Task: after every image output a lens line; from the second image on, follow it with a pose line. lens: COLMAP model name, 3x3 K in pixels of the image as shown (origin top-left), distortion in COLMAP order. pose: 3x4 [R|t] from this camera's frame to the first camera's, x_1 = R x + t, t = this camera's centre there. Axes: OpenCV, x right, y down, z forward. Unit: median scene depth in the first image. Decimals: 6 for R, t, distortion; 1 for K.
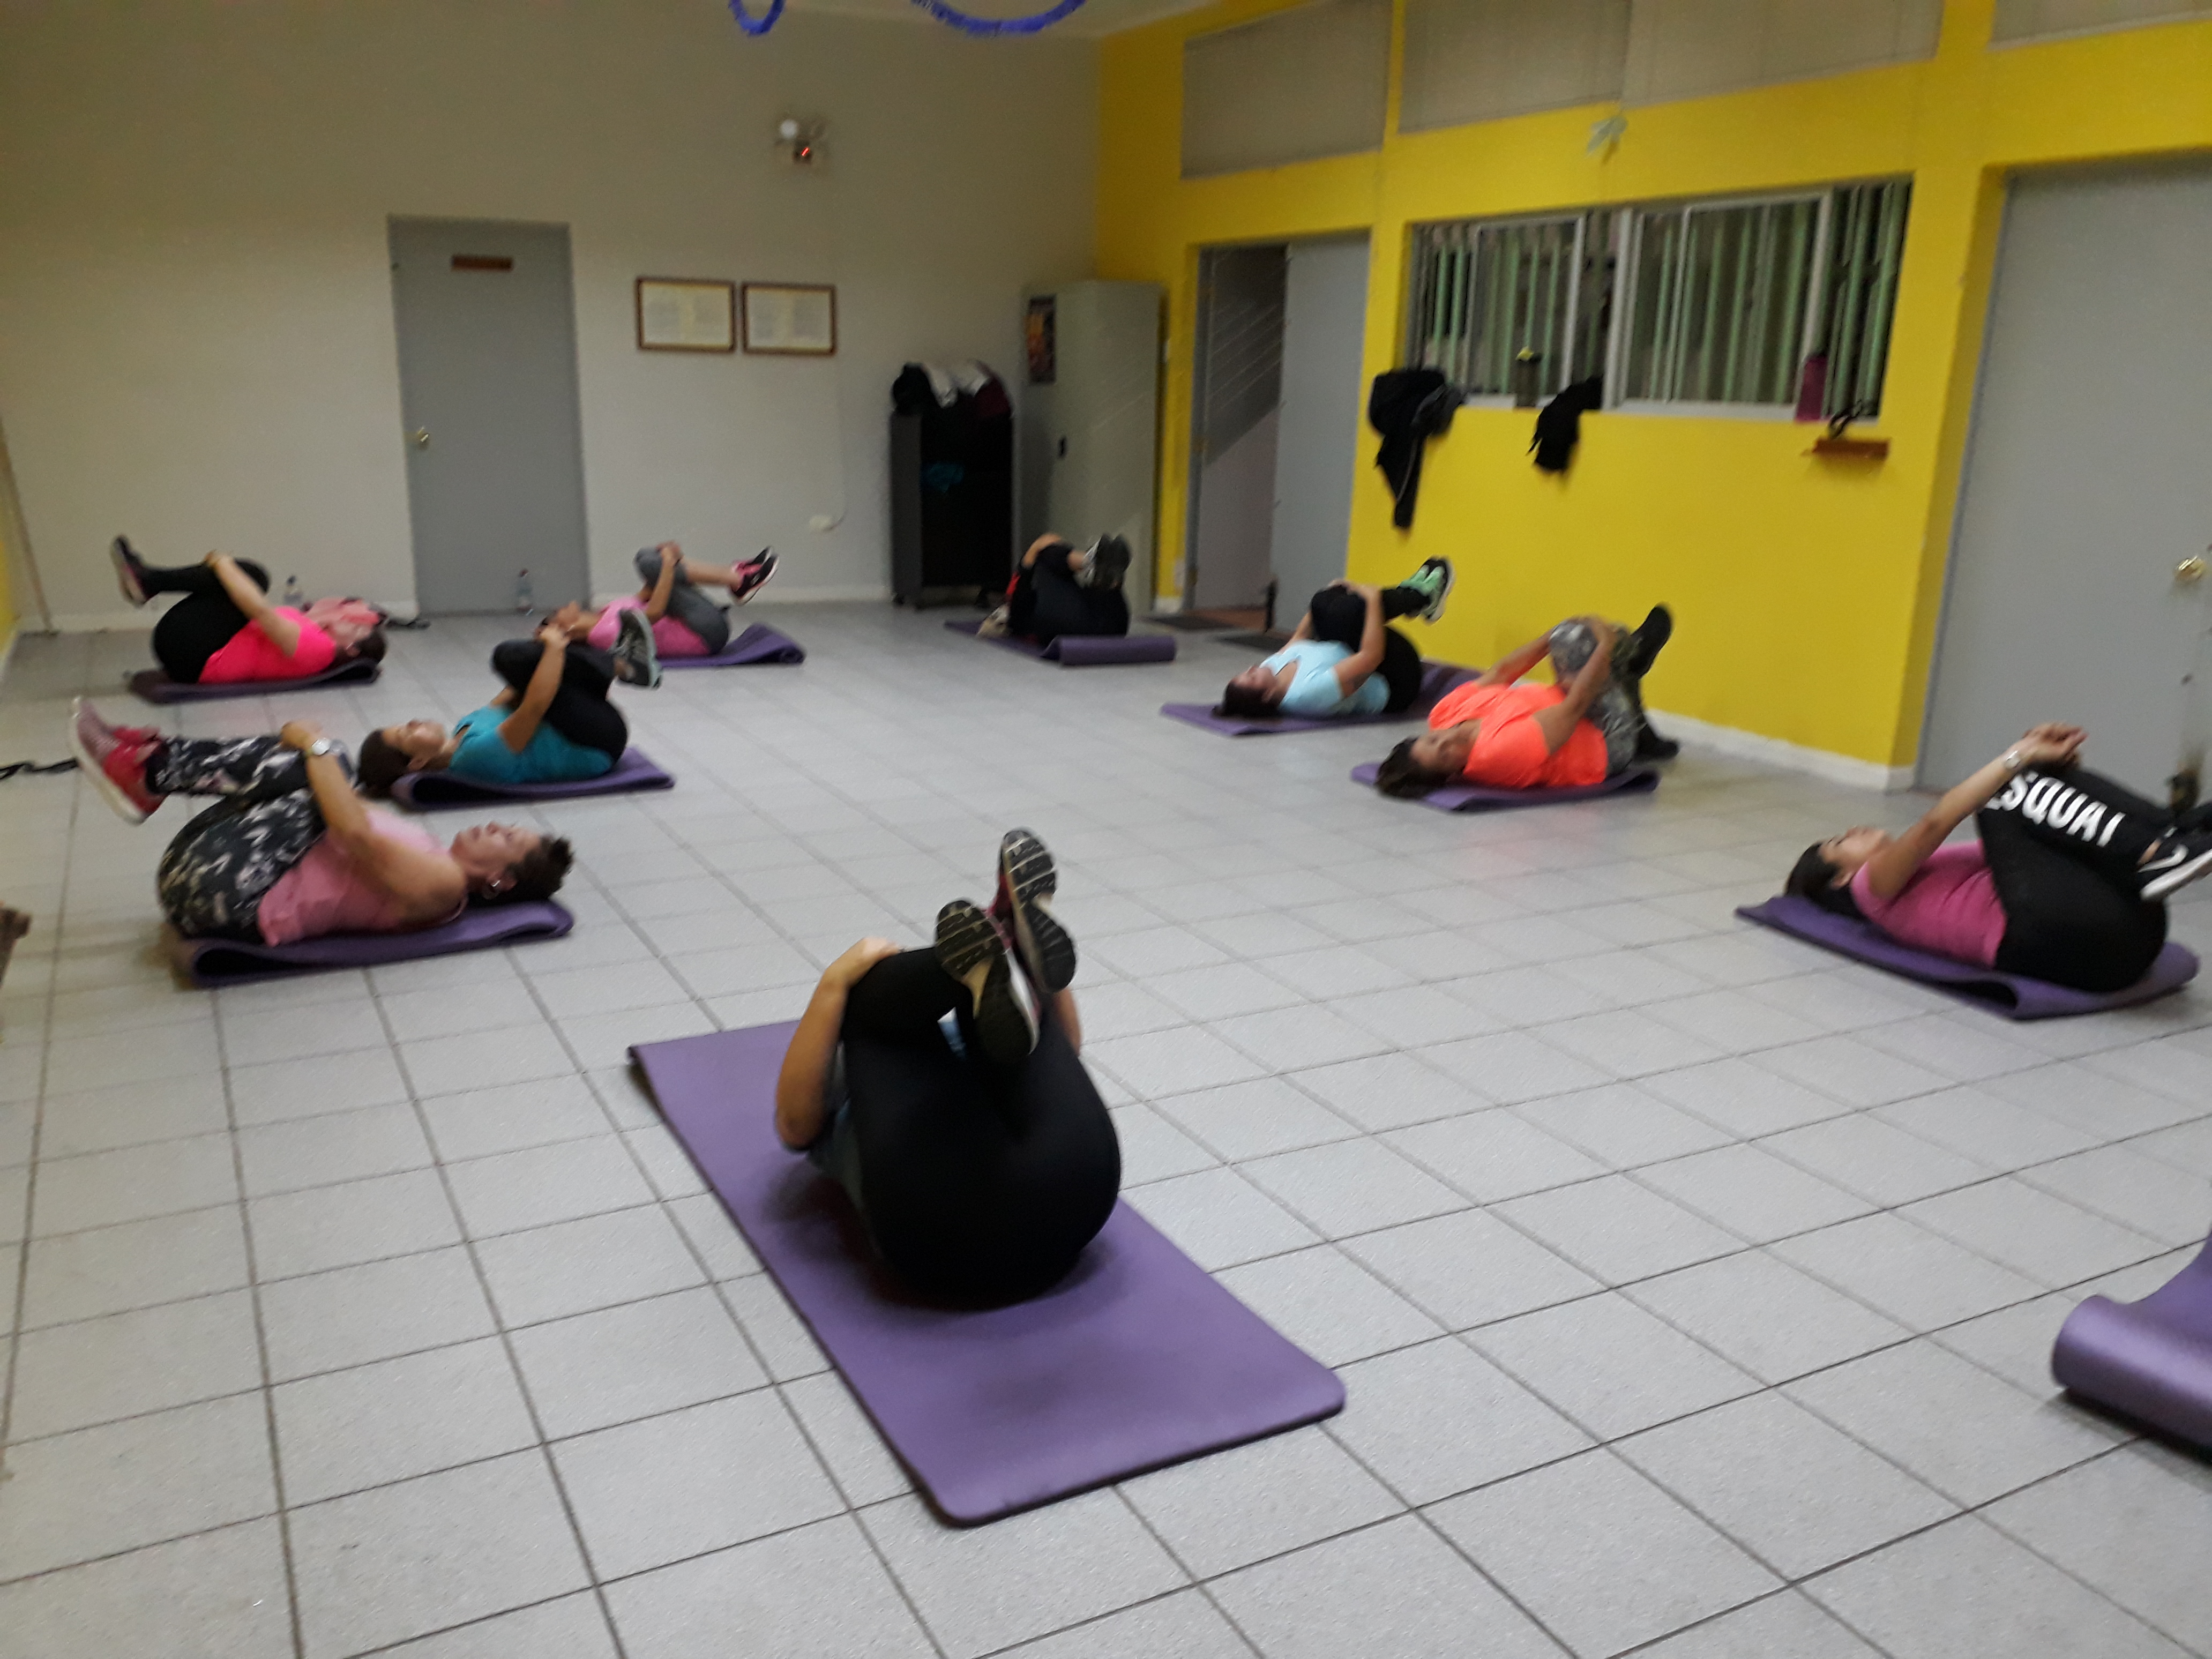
lens RADIAL K [[1788.1, 0, 1114.8], [0, 1788.1, 850.7], [0, 0, 1]] dist [0.067816, -0.089977]
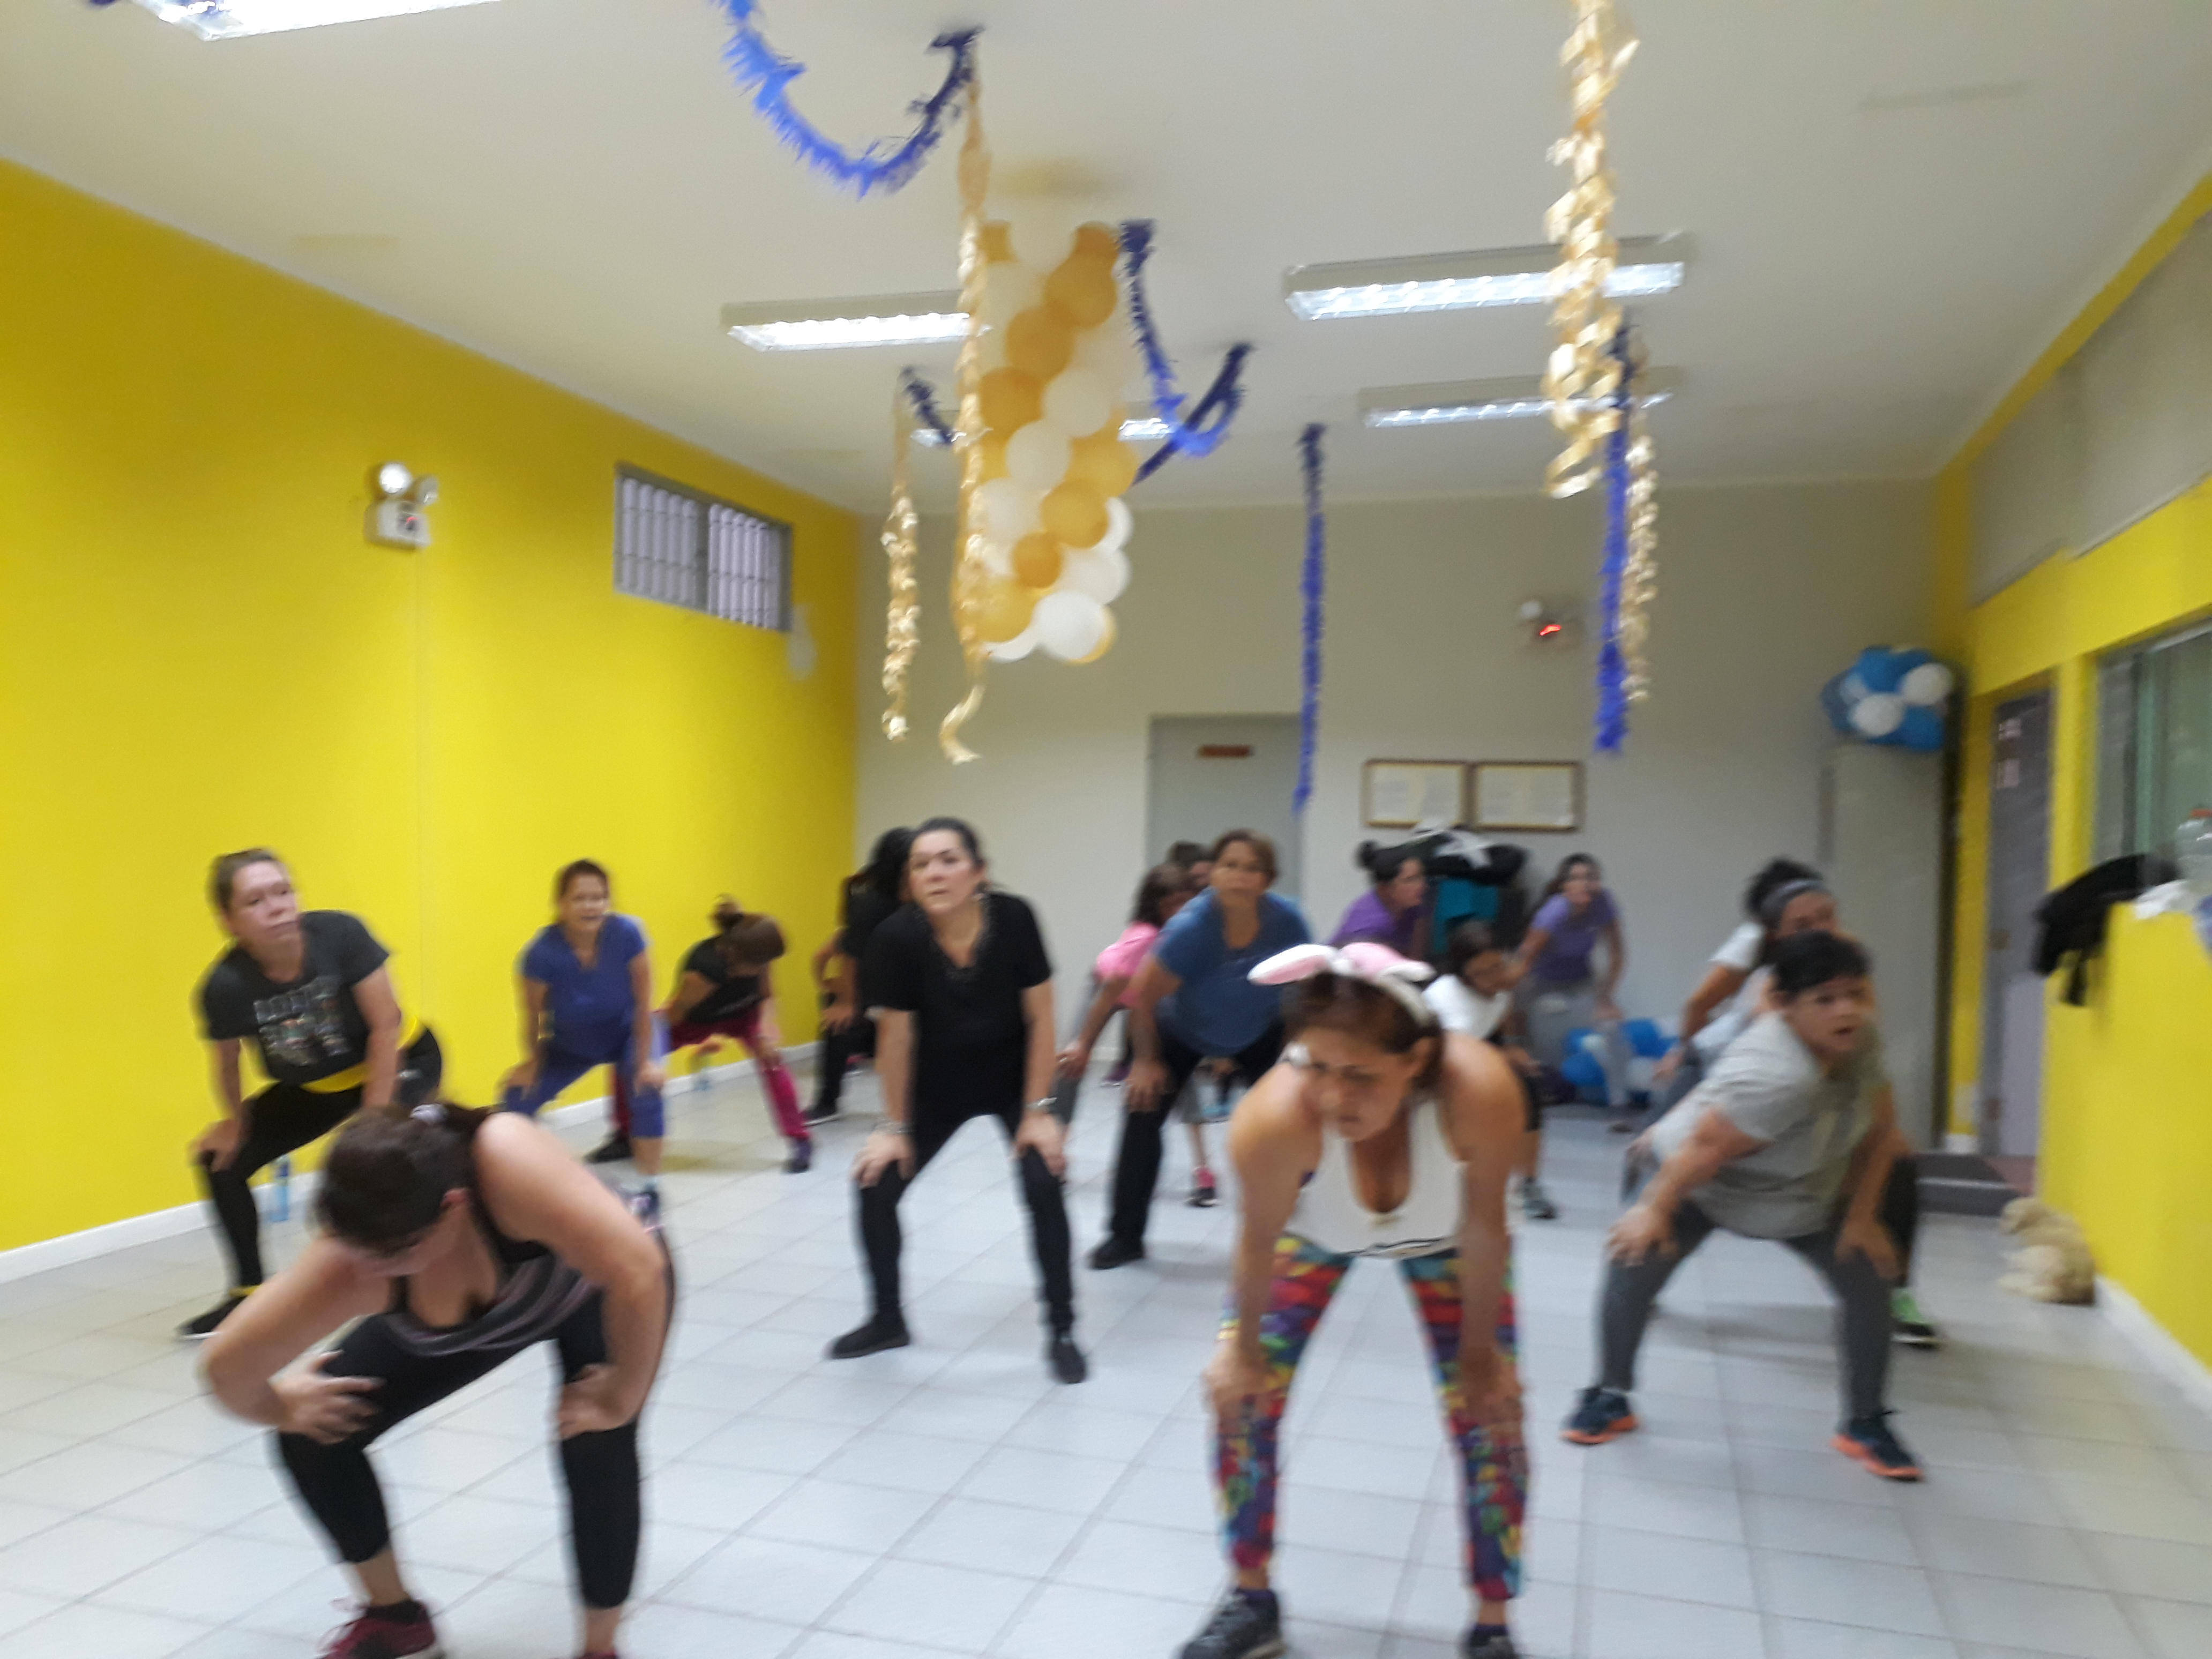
lens RADIAL K [[1788.1, 0, 1104.4], [0, 1788.1, 829.4], [0, 0, 1]] dist [0.067816, -0.089977]
pose [[0.710955, -0.002699, -0.703232, 0.340081], [-0.190540, 0.961848, -0.196324, -0.051508], [0.676932, 0.273572, 0.683316, 0.214660]]
